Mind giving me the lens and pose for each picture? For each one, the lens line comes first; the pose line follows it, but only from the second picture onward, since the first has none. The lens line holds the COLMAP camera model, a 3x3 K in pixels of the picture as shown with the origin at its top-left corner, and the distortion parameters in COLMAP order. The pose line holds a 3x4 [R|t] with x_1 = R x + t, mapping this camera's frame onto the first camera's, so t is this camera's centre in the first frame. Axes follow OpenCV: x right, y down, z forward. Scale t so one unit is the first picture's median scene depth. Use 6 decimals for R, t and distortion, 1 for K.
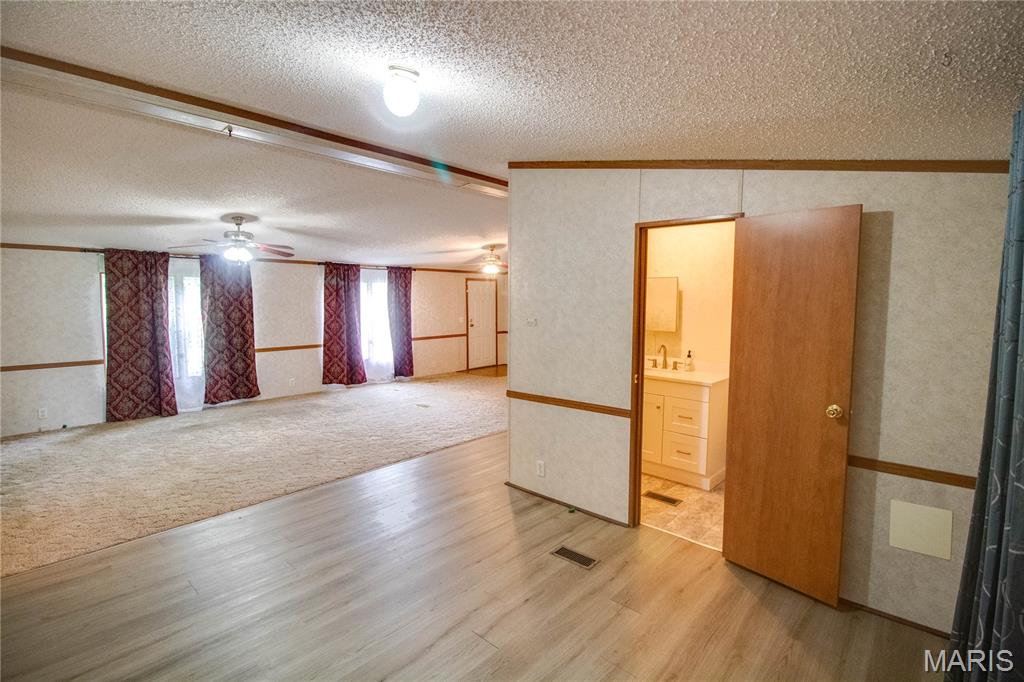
lens RADIAL K [[485.6, 0, 515.2], [0, 485.6, 334.3], [0, 0, 1]] dist [-0.013568, -0.006737]
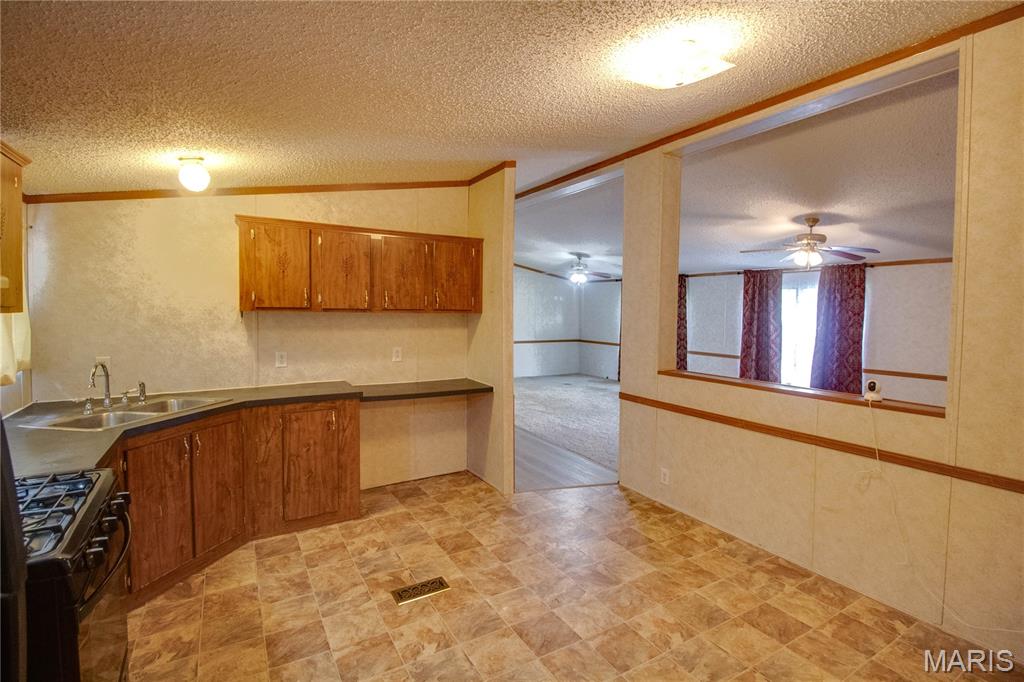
lens RADIAL K [[485.6, 0, 521.6], [0, 485.6, 328.7], [0, 0, 1]] dist [-0.013568, -0.006737]
pose [[-0.306308, 0.028582, -0.951503, 0.775180], [-0.088515, 0.994363, 0.058364, -0.061211], [0.947808, 0.102100, -0.302051, 1.043226]]
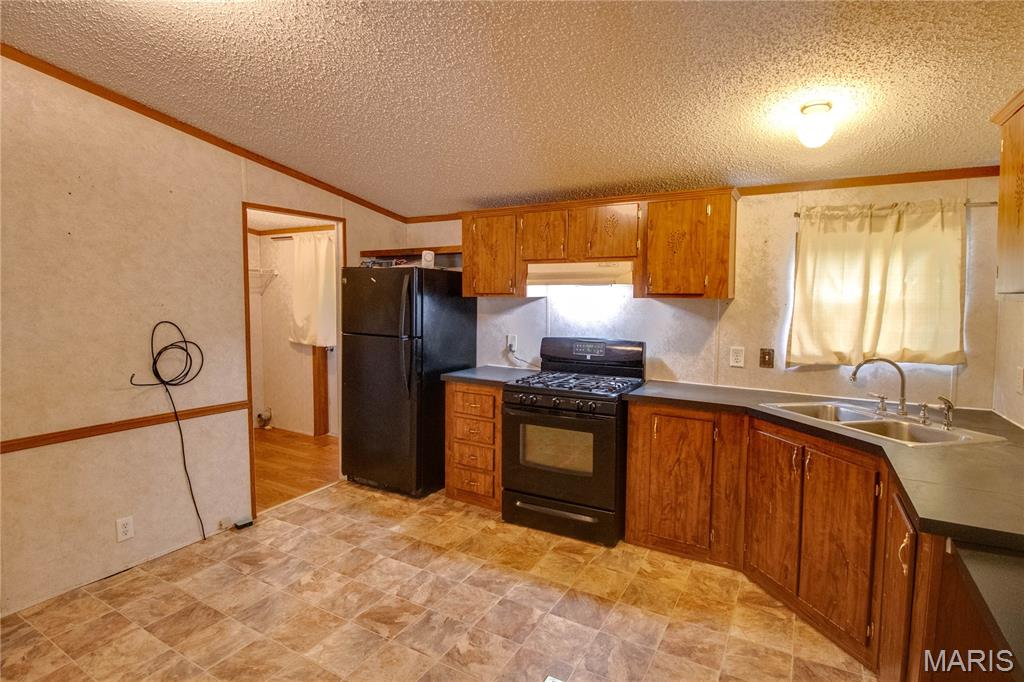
lens RADIAL K [[498.0, 0, 521.4], [0, 498.0, 328.5], [0, 0, 1]] dist [-0.006106, -0.008754]
pose [[-0.204640, -0.073622, 0.976065, 0.210178], [0.068477, 0.993648, 0.089305, -0.051399], [-0.976439, 0.085113, -0.198298, 0.923118]]
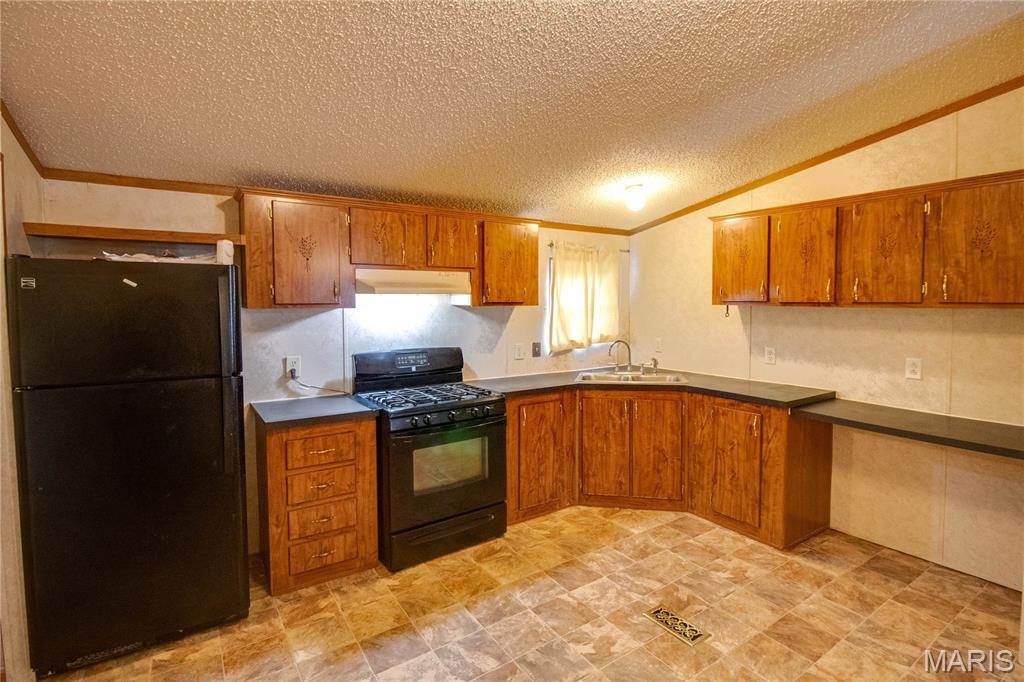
lens RADIAL K [[498.0, 0, 536.0], [0, 498.0, 327.9], [0, 0, 1]] dist [-0.006106, -0.008754]
pose [[-0.969772, -0.018331, 0.243322, 0.460052], [0.014337, 0.991171, 0.131812, -0.074919], [-0.243590, 0.131316, -0.960947, 1.196363]]
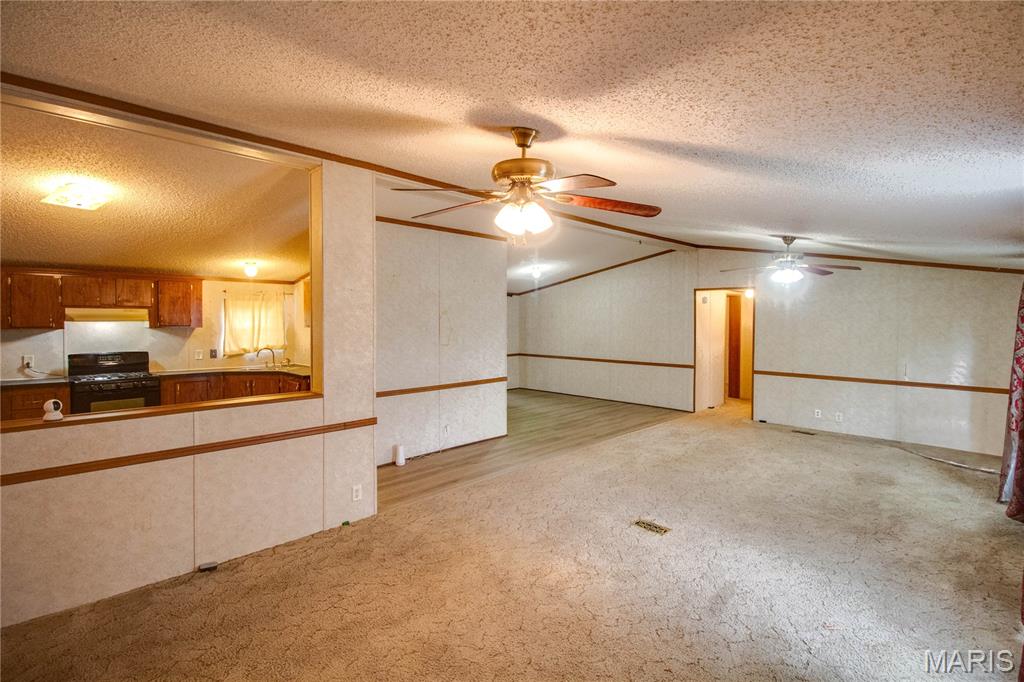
lens RADIAL K [[498.0, 0, 530.8], [0, 498.0, 327.3], [0, 0, 1]] dist [-0.006106, -0.008754]
pose [[-0.998546, -0.010730, 0.052820, -0.088082], [-0.005752, 0.995603, 0.093501, -0.119864], [-0.053591, 0.093061, -0.994217, 1.575849]]
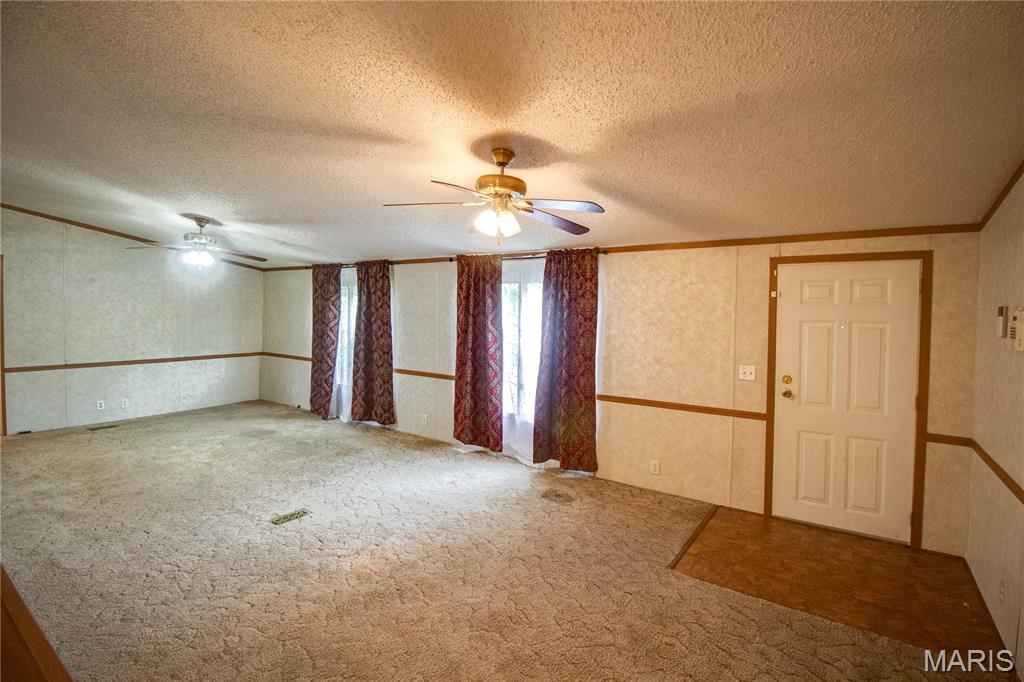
lens RADIAL K [[485.6, 0, 527.8], [0, 485.6, 335.4], [0, 0, 1]] dist [-0.013568, -0.006737]
pose [[0.125636, 0.048777, -0.990877, 0.352405], [-0.092480, 0.995017, 0.037255, -0.086404], [0.987757, 0.086956, 0.129521, 1.203121]]
